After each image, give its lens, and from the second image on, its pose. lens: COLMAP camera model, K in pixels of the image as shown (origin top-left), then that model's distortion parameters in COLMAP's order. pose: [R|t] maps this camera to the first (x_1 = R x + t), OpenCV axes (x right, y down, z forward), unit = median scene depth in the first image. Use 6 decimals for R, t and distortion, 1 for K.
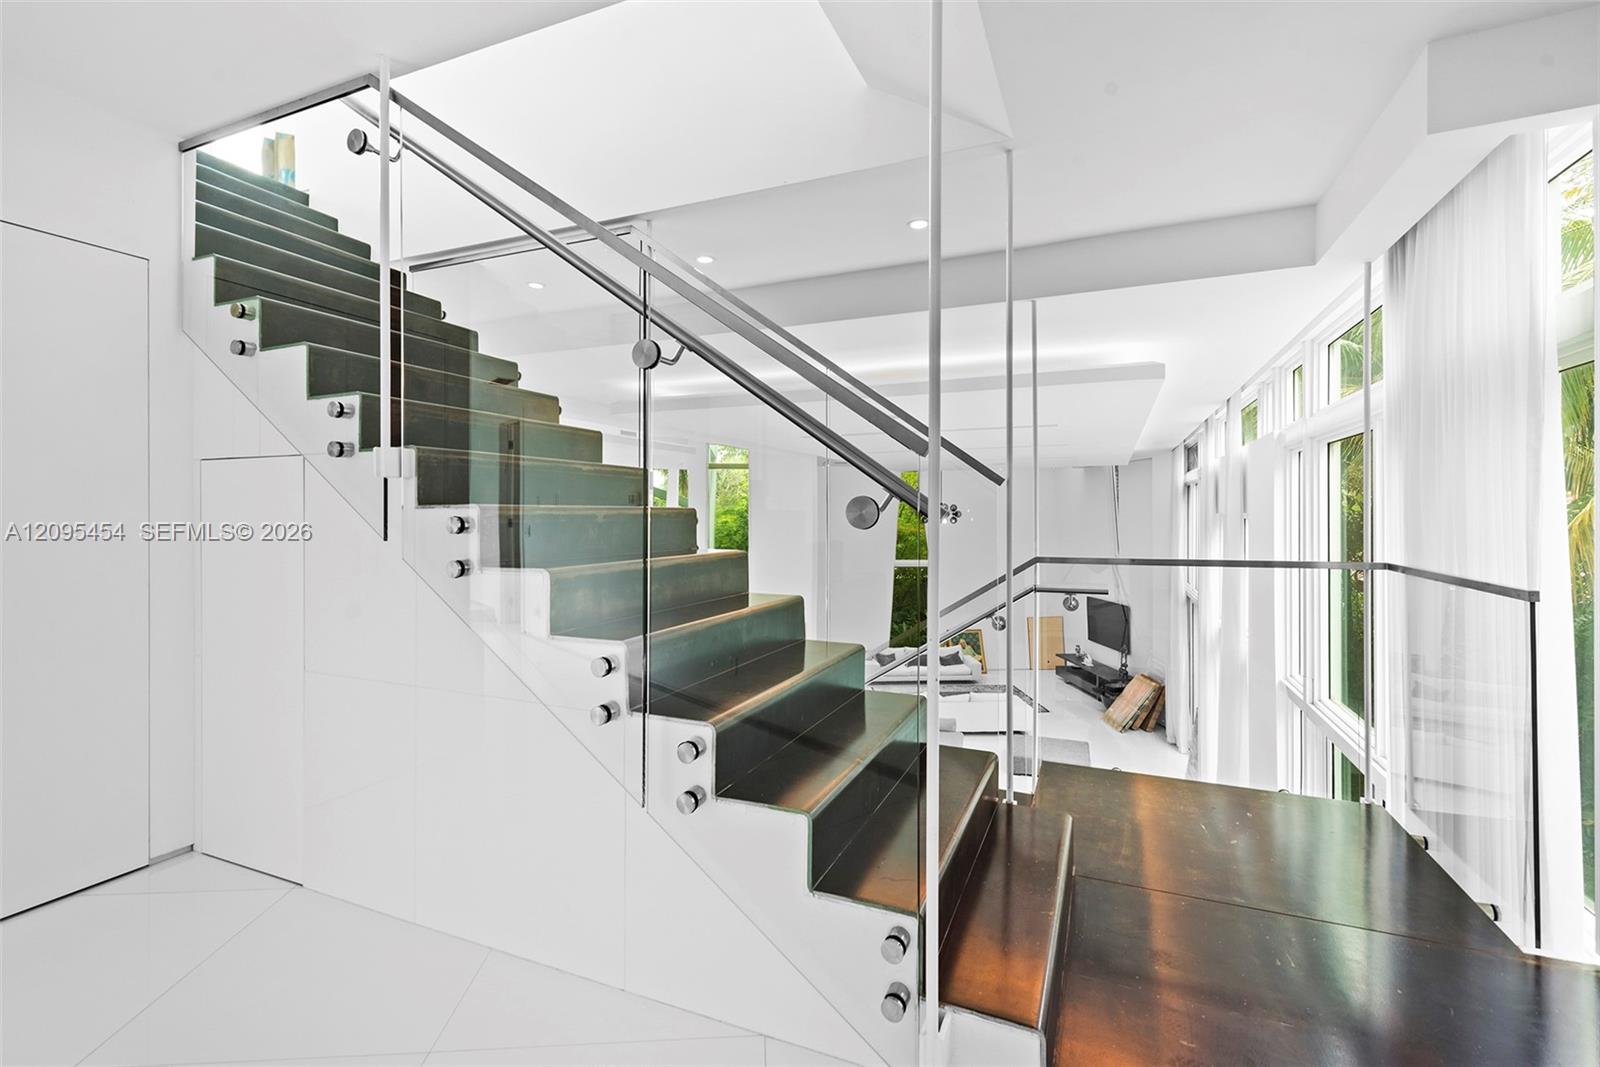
lens RADIAL K [[714.9, 0, 788.2], [0, 714.9, 508.1], [0, 0, 1]] dist [0.001566, 0.000972]
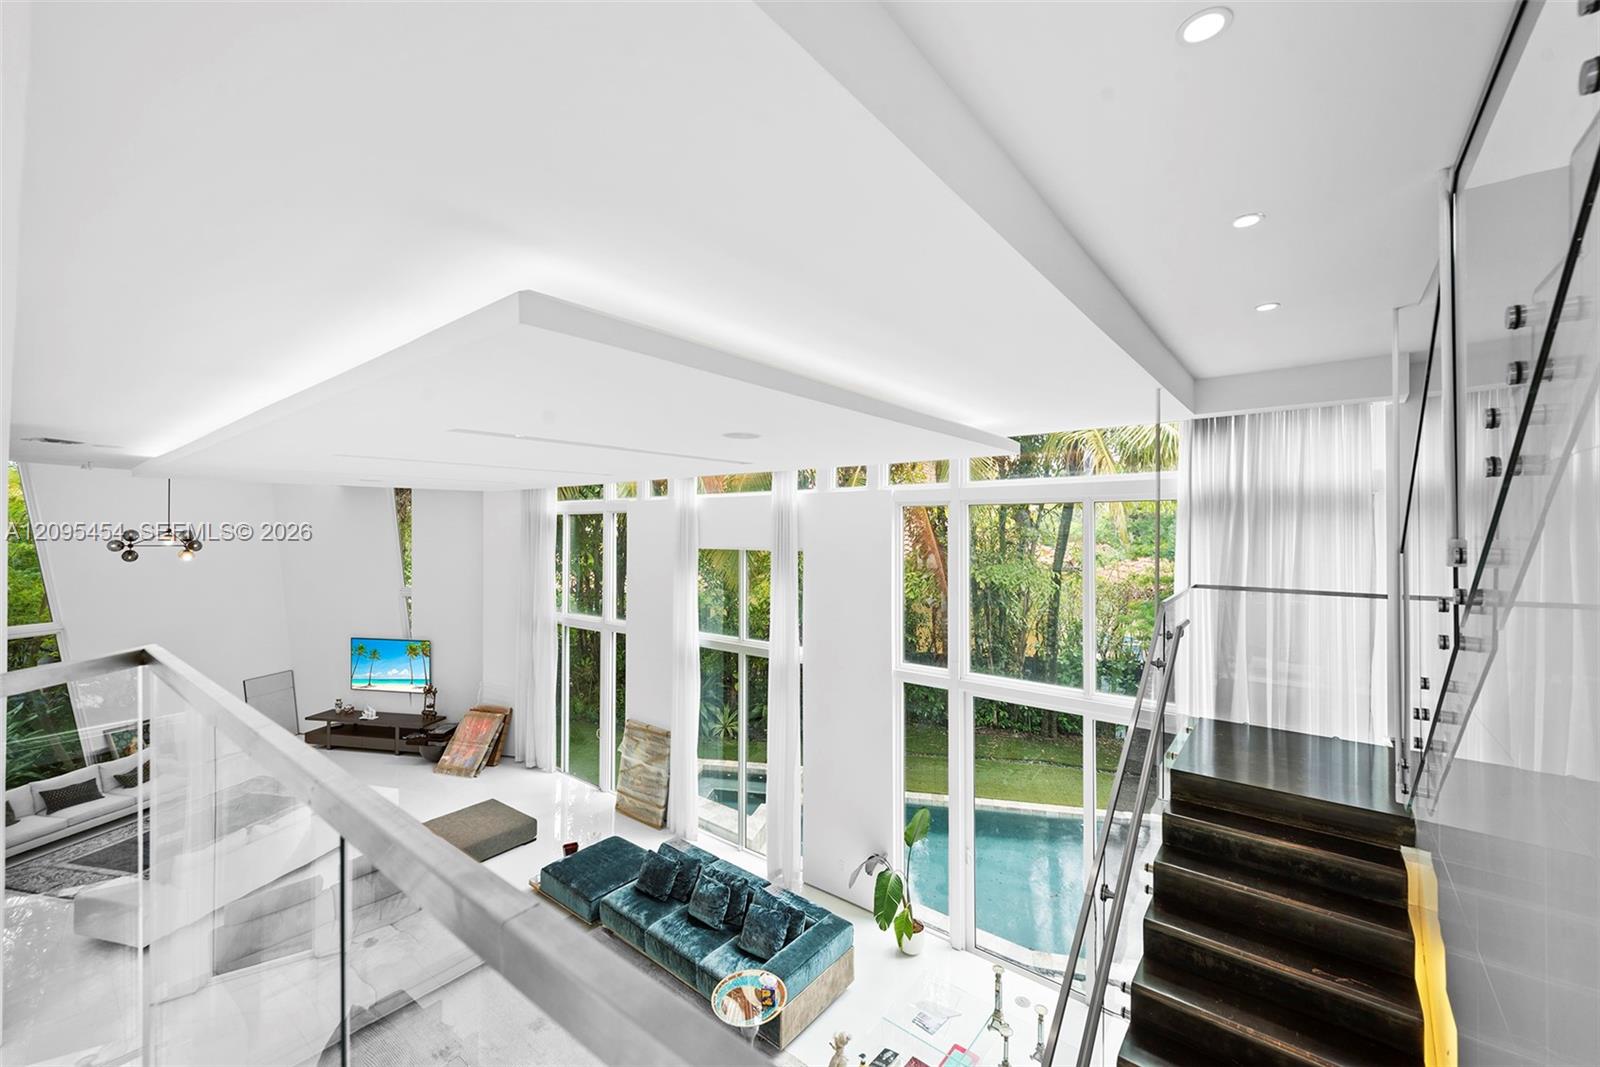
lens RADIAL K [[638.5, 0, 809.8], [0, 638.5, 525.1], [0, 0, 1]] dist [0.003514, -0.000187]
pose [[0.252337, 0.003329, 0.967634, -0.197591], [-0.005838, 0.999981, -0.001917, -0.012681], [-0.967622, -0.005165, 0.252351, 0.319510]]
